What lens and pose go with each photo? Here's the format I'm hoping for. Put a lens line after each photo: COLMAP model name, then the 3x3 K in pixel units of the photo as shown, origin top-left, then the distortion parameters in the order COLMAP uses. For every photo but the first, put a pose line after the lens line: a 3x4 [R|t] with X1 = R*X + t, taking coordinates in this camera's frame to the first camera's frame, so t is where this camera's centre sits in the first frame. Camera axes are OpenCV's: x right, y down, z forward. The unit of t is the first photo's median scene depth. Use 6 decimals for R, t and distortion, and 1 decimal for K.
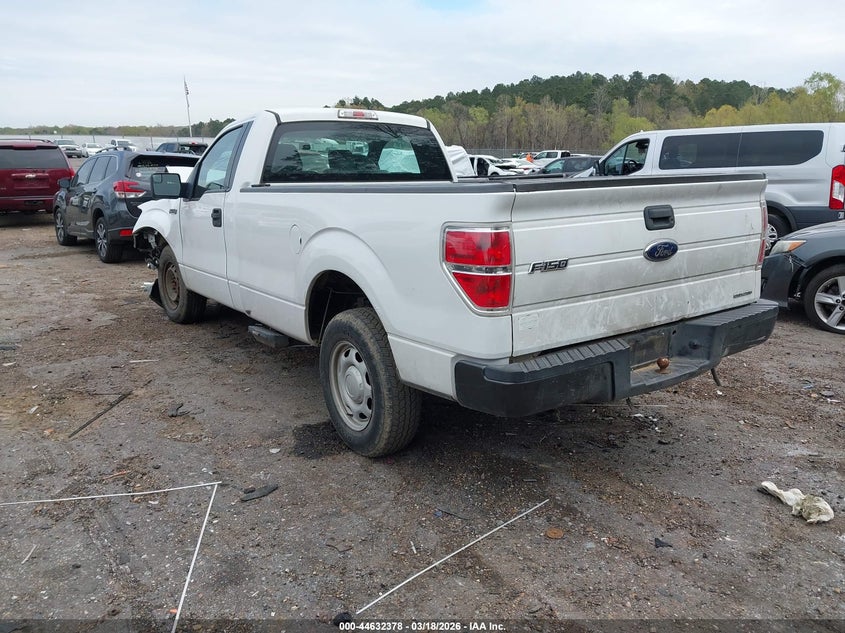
lens RADIAL K [[671.9, 0, 399.7], [0, 671.9, 314.7], [0, 0, 1]] dist [-0.001066, -0.003031]
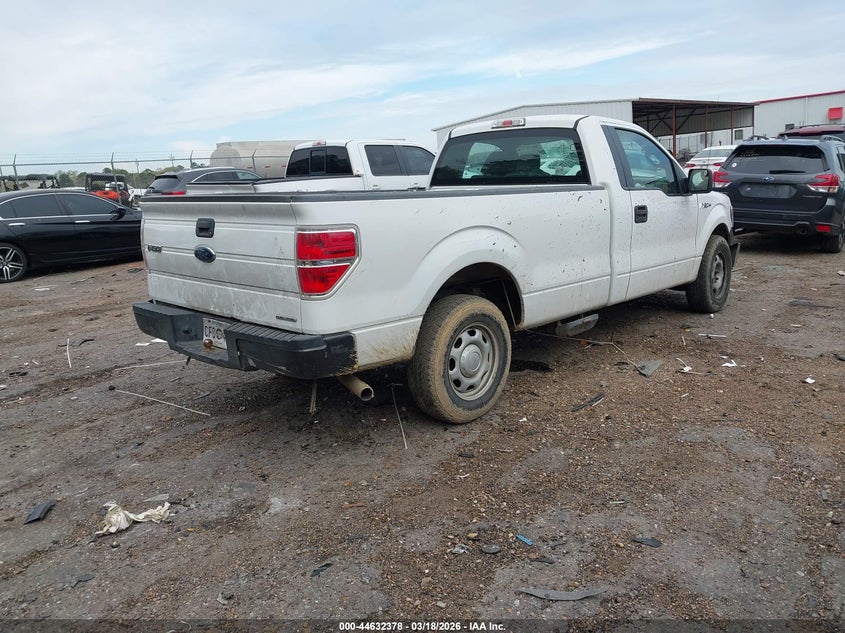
lens RADIAL K [[650.5, 0, 422.5], [0, 650.5, 316.5], [0, 0, 1]] dist [-0.004812, -0.003088]
pose [[0.216307, 0.216116, -0.952106, 1.637467], [-0.174446, 0.968055, 0.180104, -0.268615], [0.960614, 0.127134, 0.247098, 1.082864]]
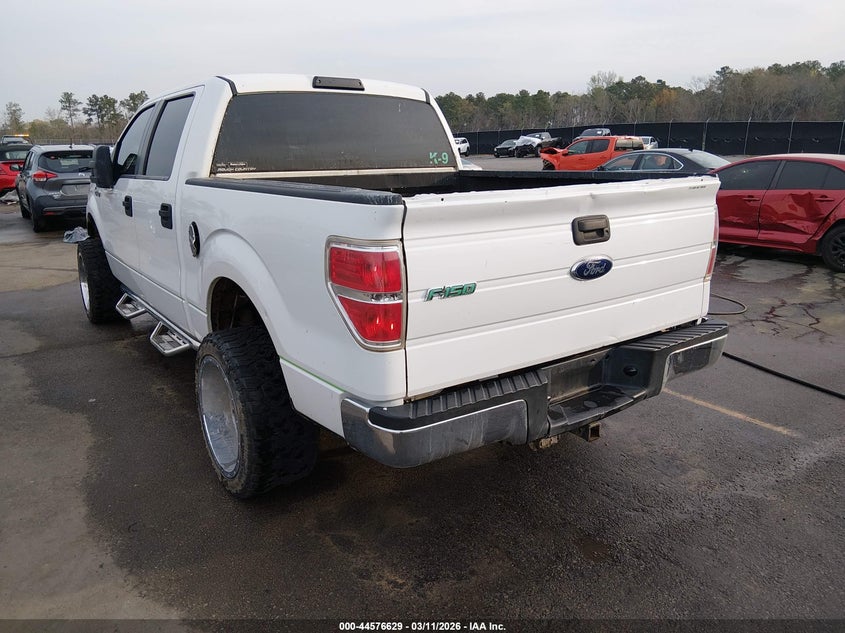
lens RADIAL K [[650.5, 0, 422.5], [0, 650.5, 316.5], [0, 0, 1]] dist [-0.004812, -0.003088]
pose [[0.998781, 0.013054, 0.047596, 0.128465], [-0.015600, 0.998445, 0.053519, -0.073334], [-0.046824, -0.054197, 0.997432, 0.163353]]
